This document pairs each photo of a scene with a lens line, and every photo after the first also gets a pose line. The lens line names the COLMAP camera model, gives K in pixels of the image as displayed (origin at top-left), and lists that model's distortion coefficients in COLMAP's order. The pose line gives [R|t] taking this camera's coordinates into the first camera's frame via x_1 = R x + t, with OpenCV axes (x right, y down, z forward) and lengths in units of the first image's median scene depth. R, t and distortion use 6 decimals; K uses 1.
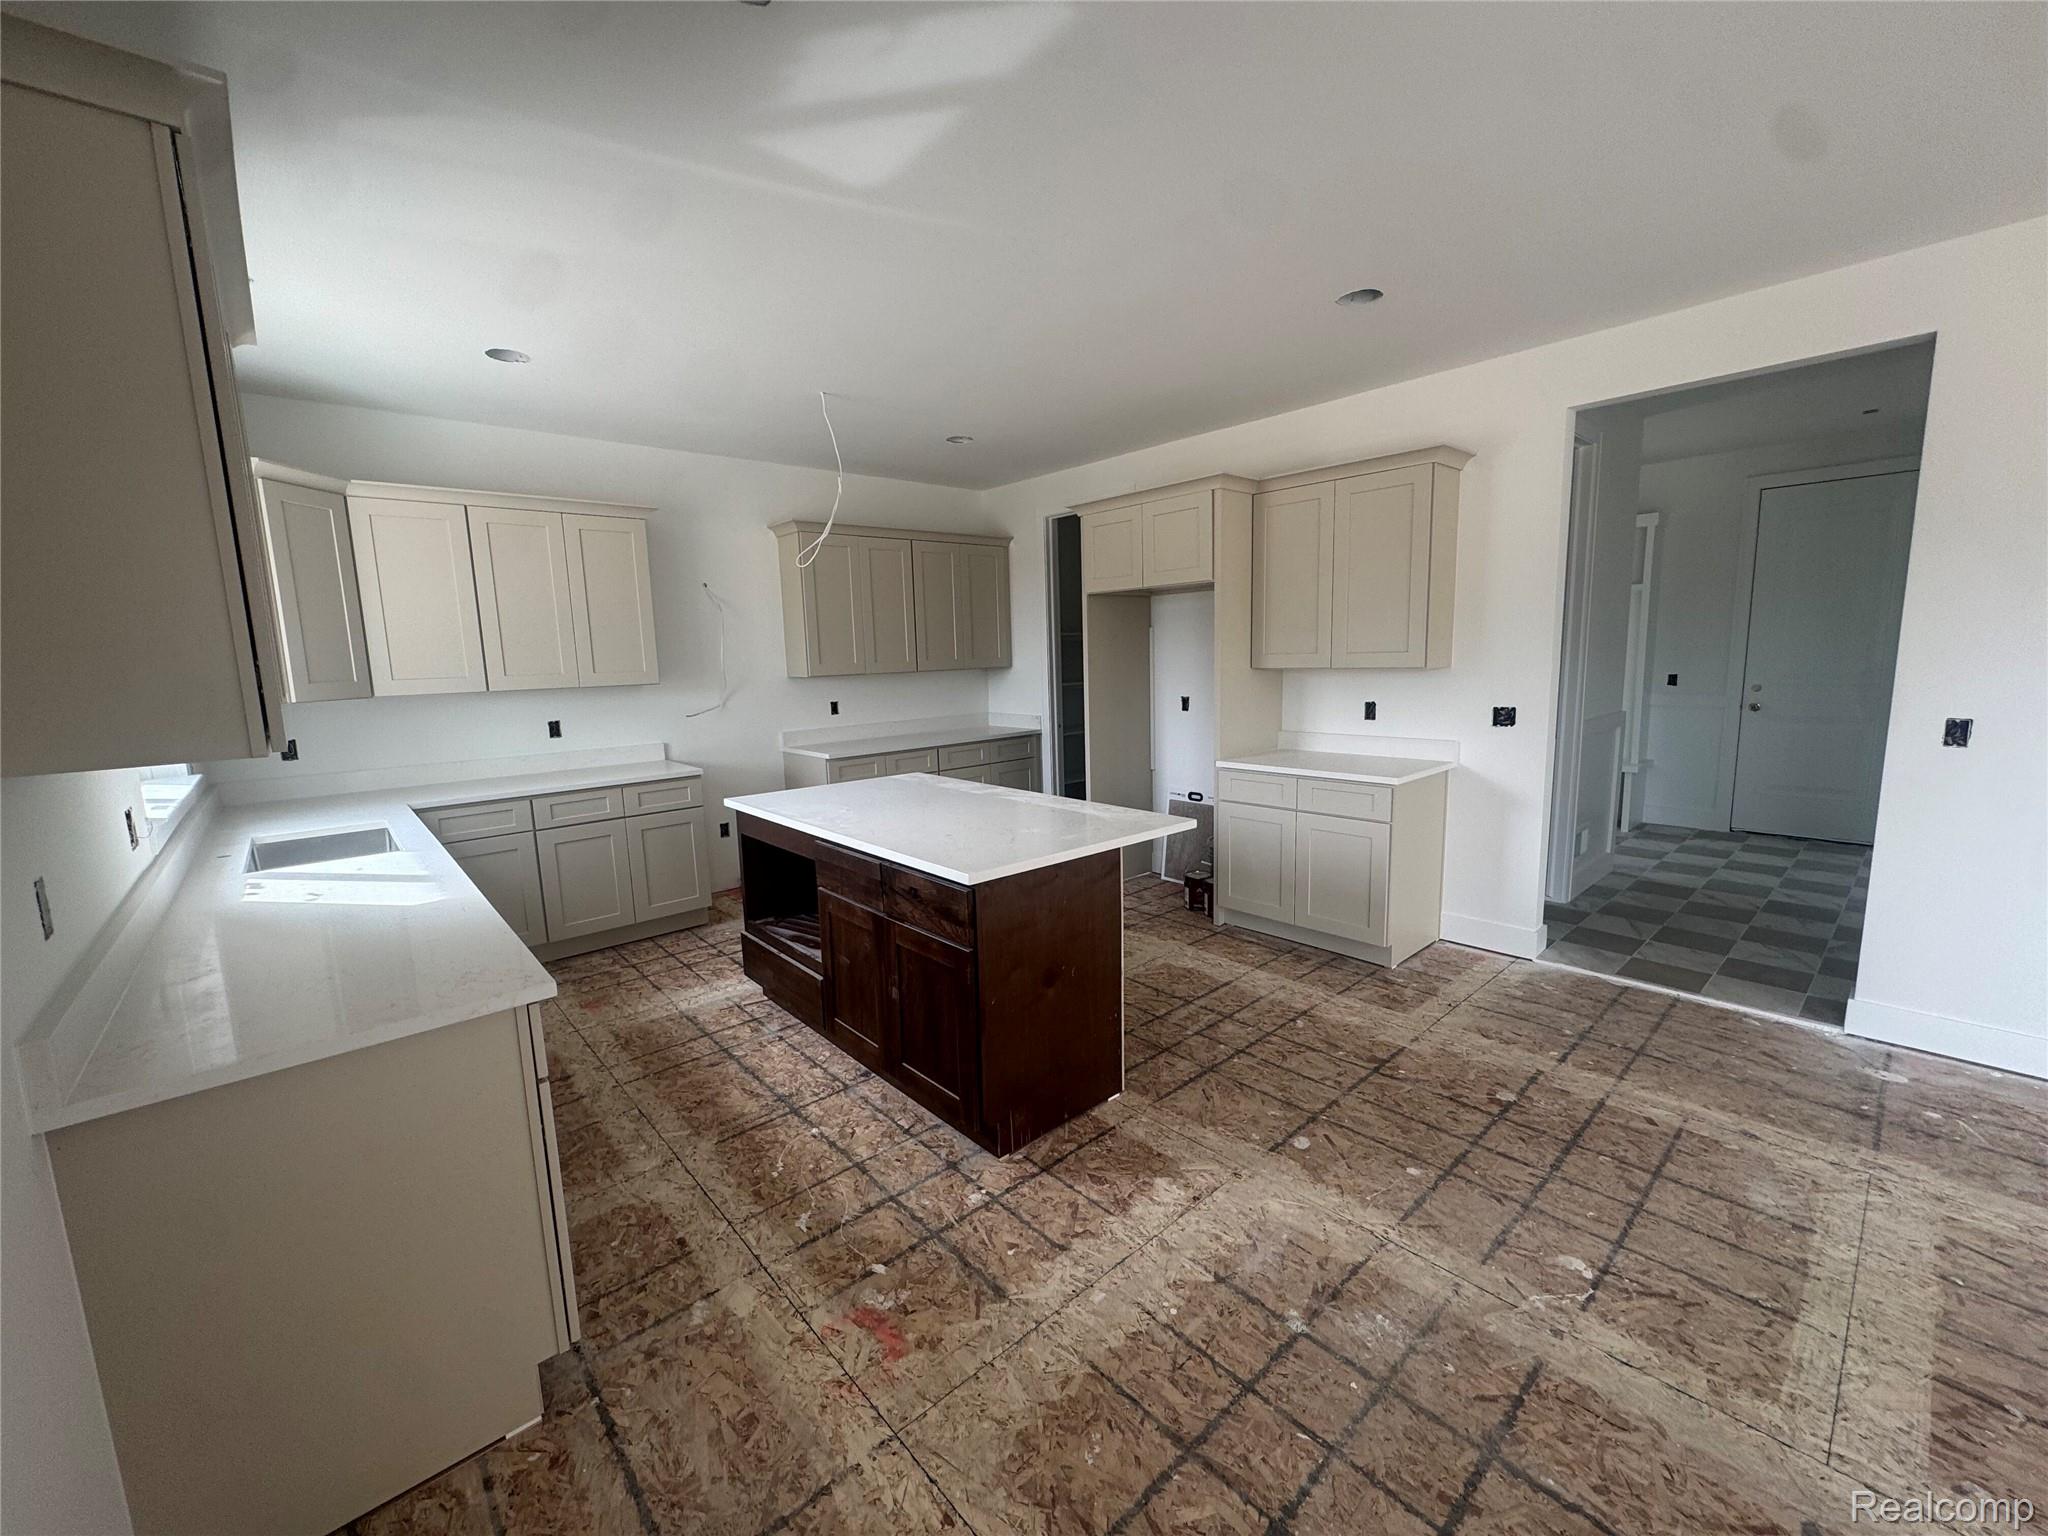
lens RADIAL K [[816.1, 0, 1022.1], [0, 816.1, 767.7], [0, 0, 1]] dist [-0.001438, -0.000187]
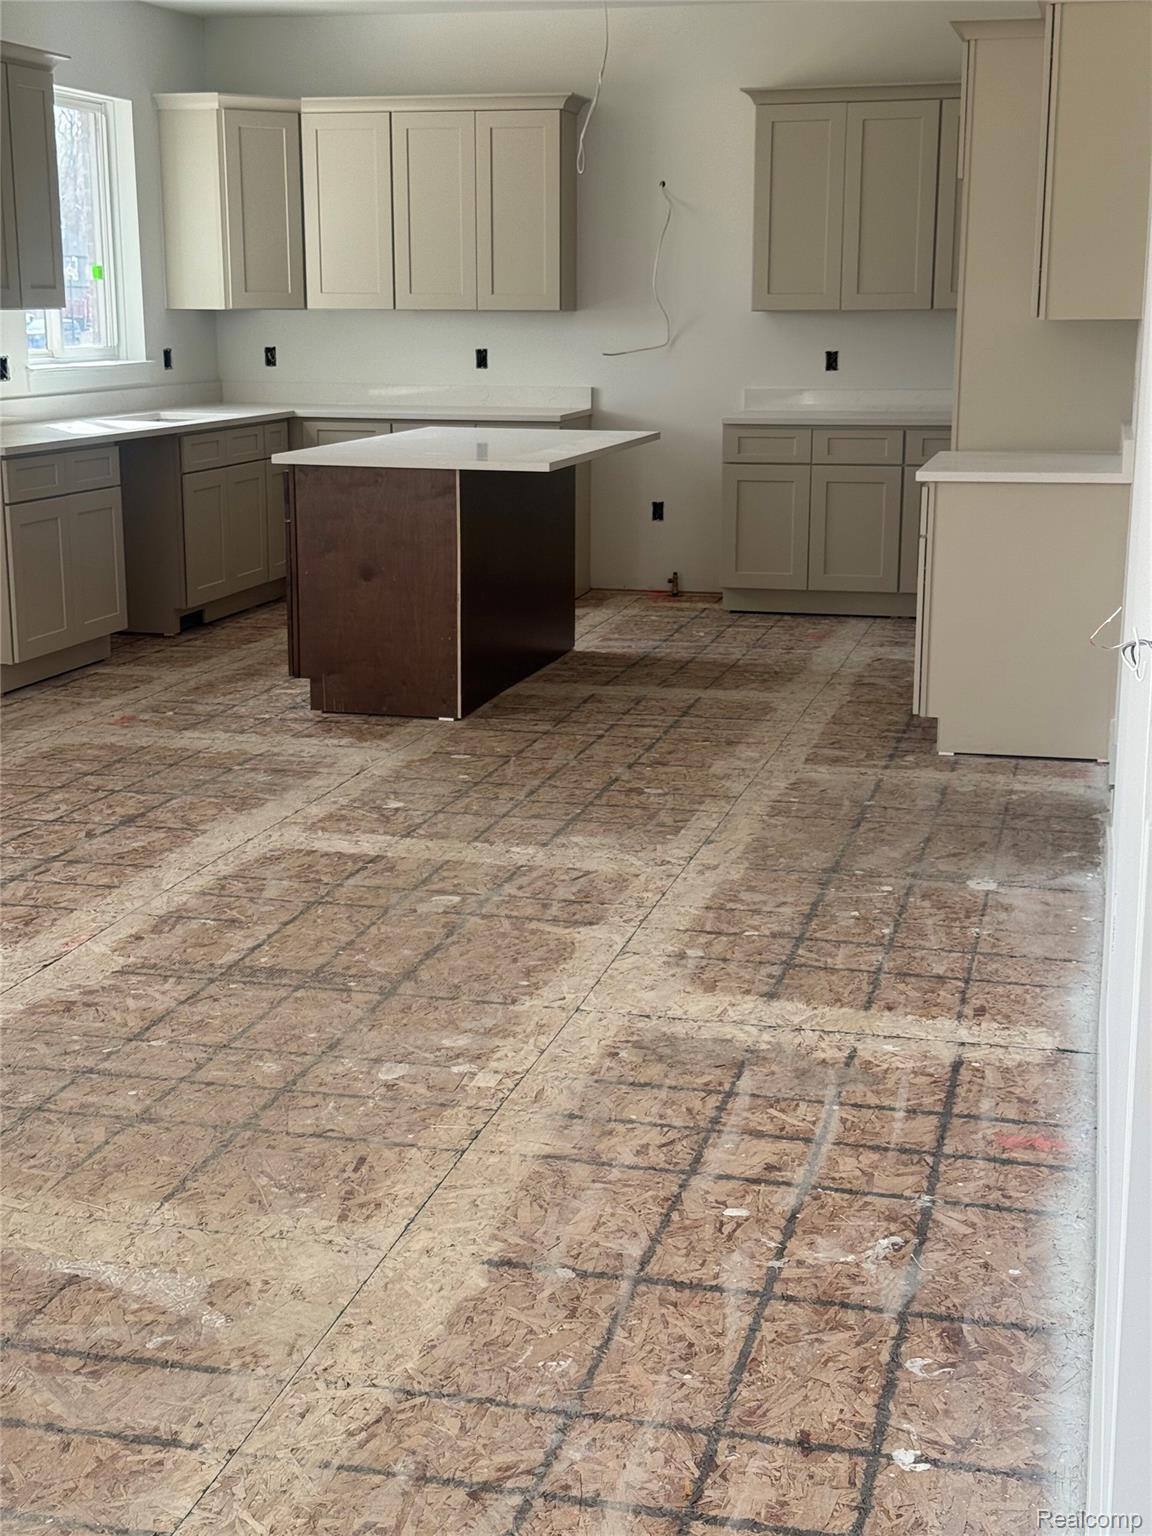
lens RADIAL K [[2143.4, 0, 576.0], [0, 2143.4, 768.0], [0, 0, 1]] dist [0.137706, -0.111267]
pose [[0.567151, 0.204853, -0.797731, 2.553473], [-0.134703, 0.978603, 0.155533, 0.018481], [0.812524, 0.019246, 0.582610, -0.484882]]
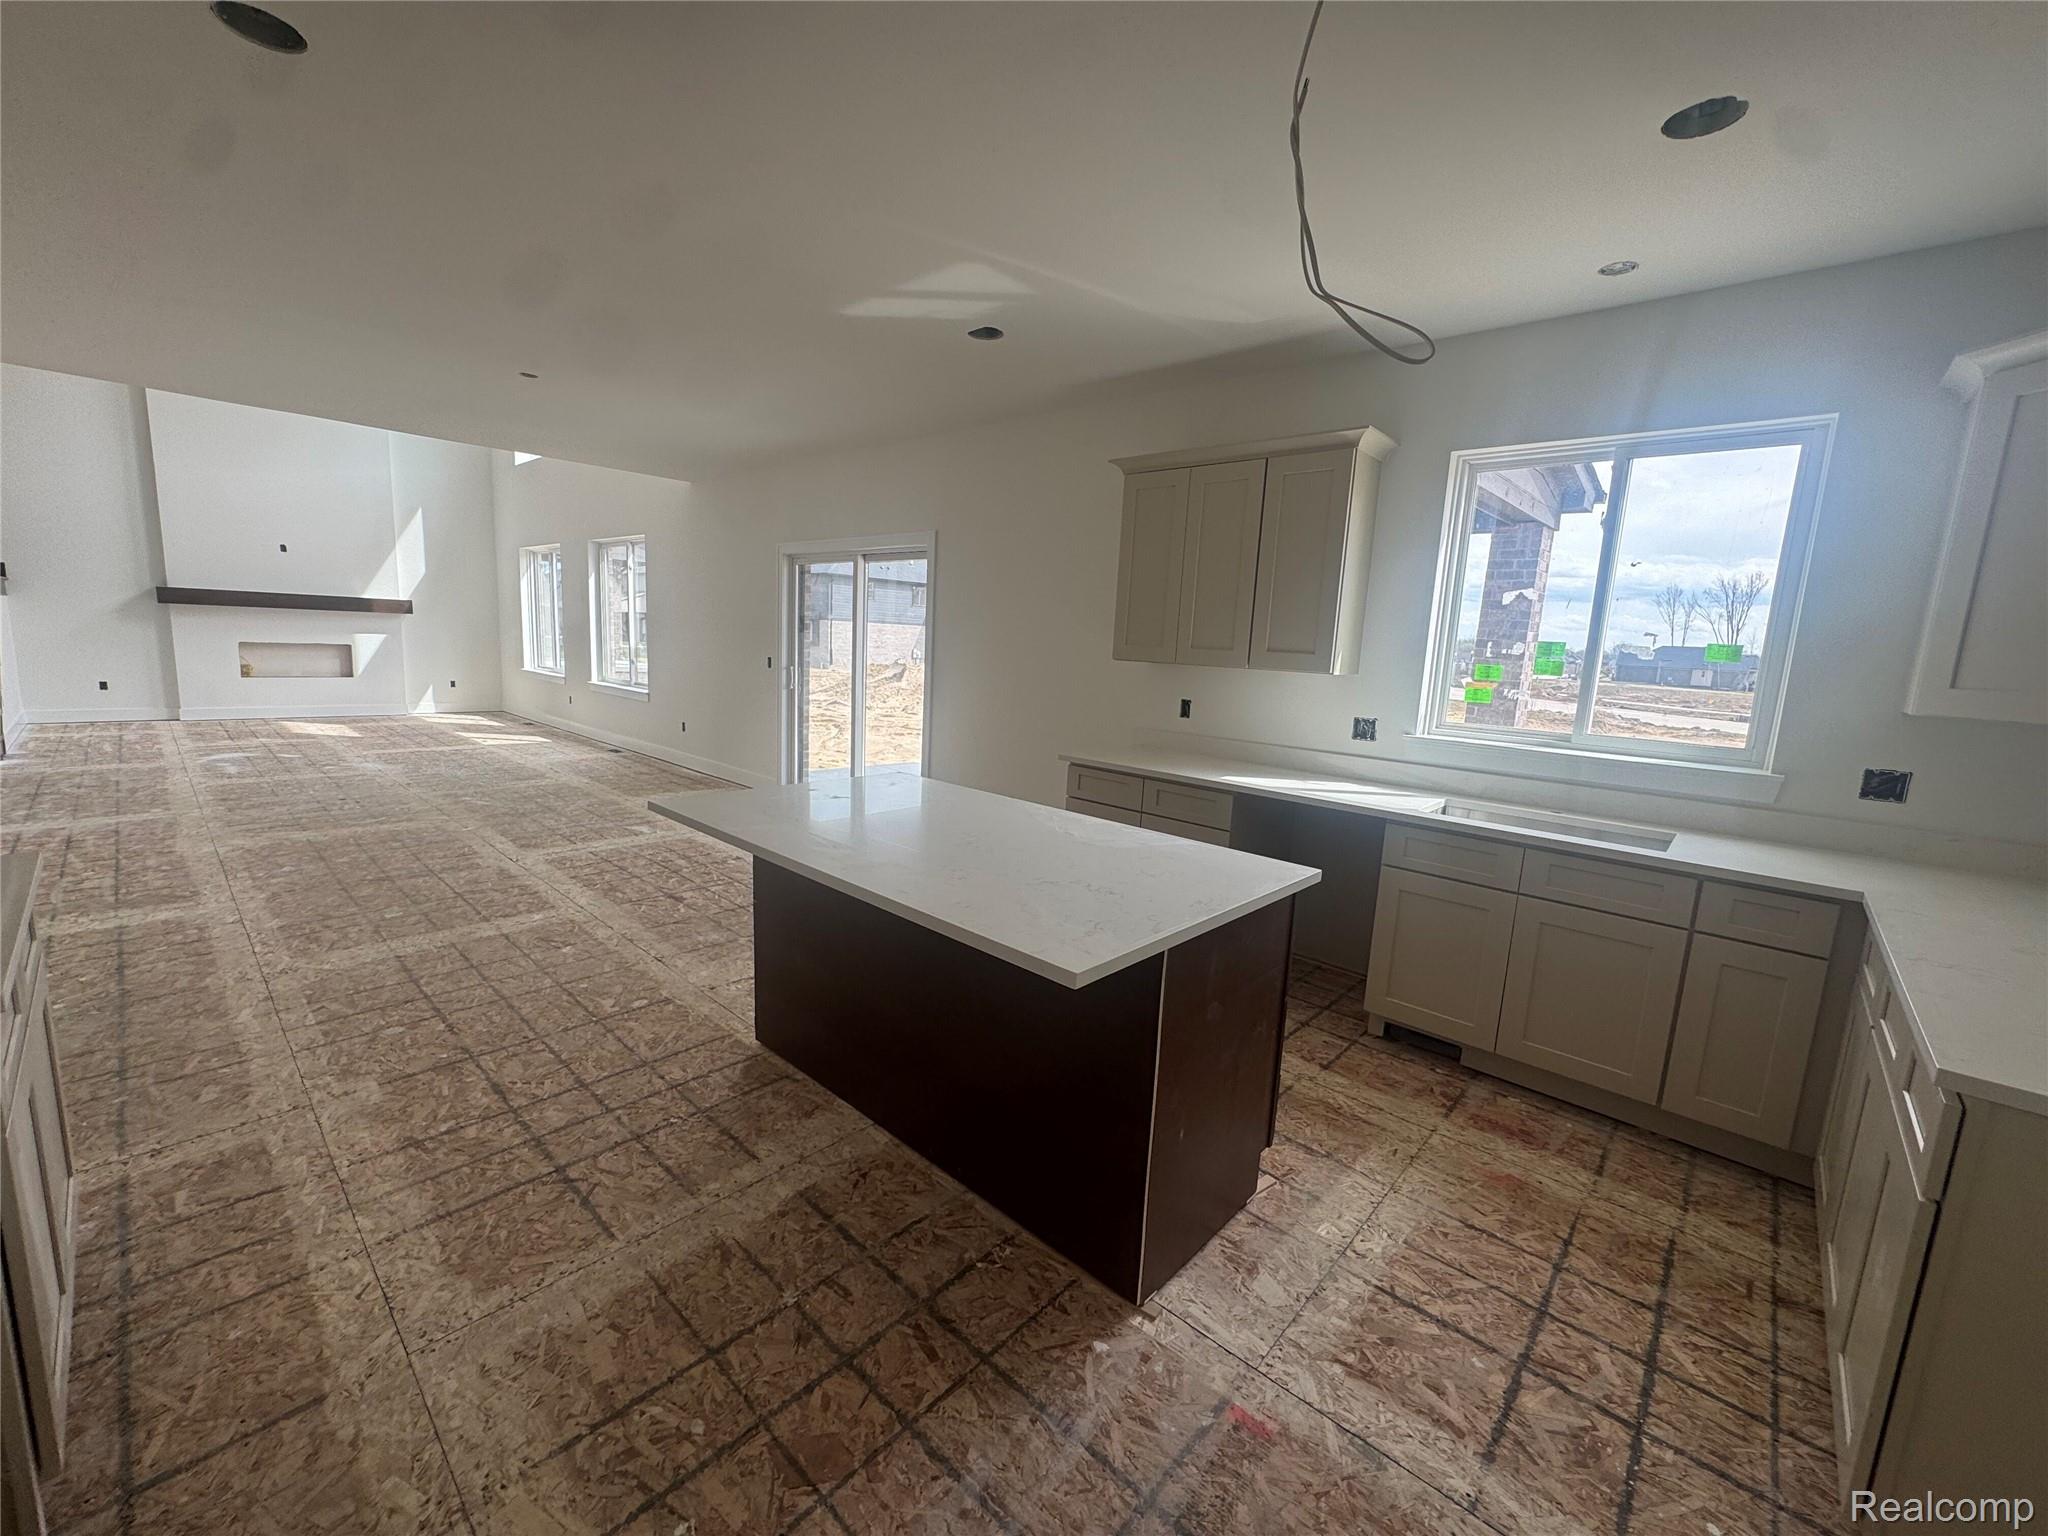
lens RADIAL K [[816.1, 0, 1022.1], [0, 816.1, 767.7], [0, 0, 1]] dist [-0.001438, -0.000187]
pose [[-0.994546, -0.003312, -0.104243, -0.111408], [-0.034502, 0.953670, 0.298870, -0.278970], [0.098424, 0.300837, -0.948583, 2.068153]]
